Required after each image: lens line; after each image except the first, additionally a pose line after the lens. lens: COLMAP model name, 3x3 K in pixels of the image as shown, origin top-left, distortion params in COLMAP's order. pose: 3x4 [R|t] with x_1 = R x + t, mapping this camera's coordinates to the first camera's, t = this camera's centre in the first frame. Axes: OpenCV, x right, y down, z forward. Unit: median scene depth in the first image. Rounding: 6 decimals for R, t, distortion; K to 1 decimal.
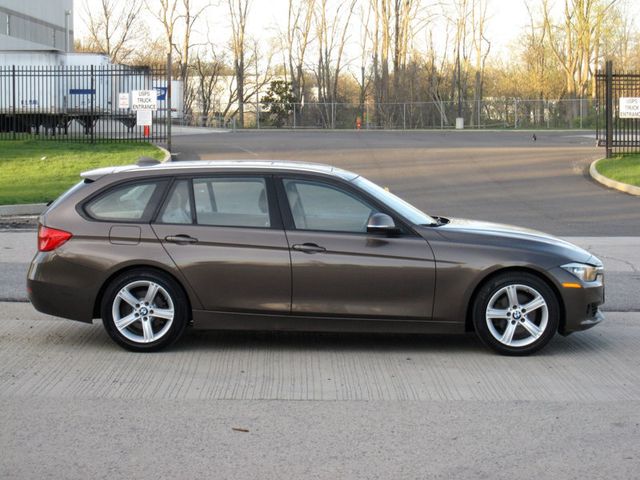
lens RADIAL K [[1527.6, 0, 315.8], [0, 1527.6, 238.6], [0, 0, 1]] dist [-0.103806, 0.000000]
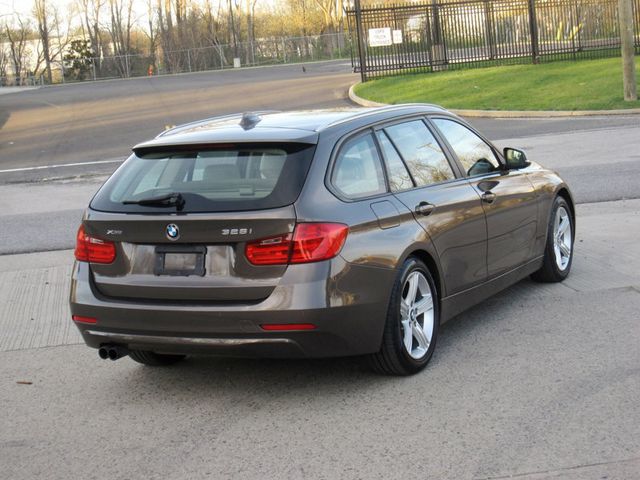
lens RADIAL K [[1300.9, 0, 313.9], [0, 1300.9, 238.1], [0, 0, 1]] dist [-0.146606, 0.000000]
pose [[0.985028, -0.103561, 0.137823, 0.011810], [0.095468, 0.993366, 0.064100, -0.003289], [-0.143547, -0.049983, 0.988380, 0.039012]]
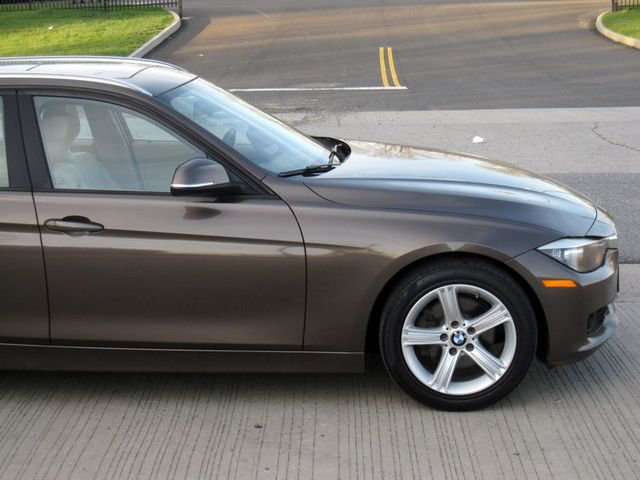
lens RADIAL K [[1300.9, 0, 322.3], [0, 1300.9, 242.0], [0, 0, 1]] dist [-0.146606, 0.000000]
pose [[0.999154, -0.023317, -0.033869, 0.097175], [0.027289, 0.992154, 0.122004, -0.040986], [0.030759, -0.122825, 0.991952, 0.528359]]
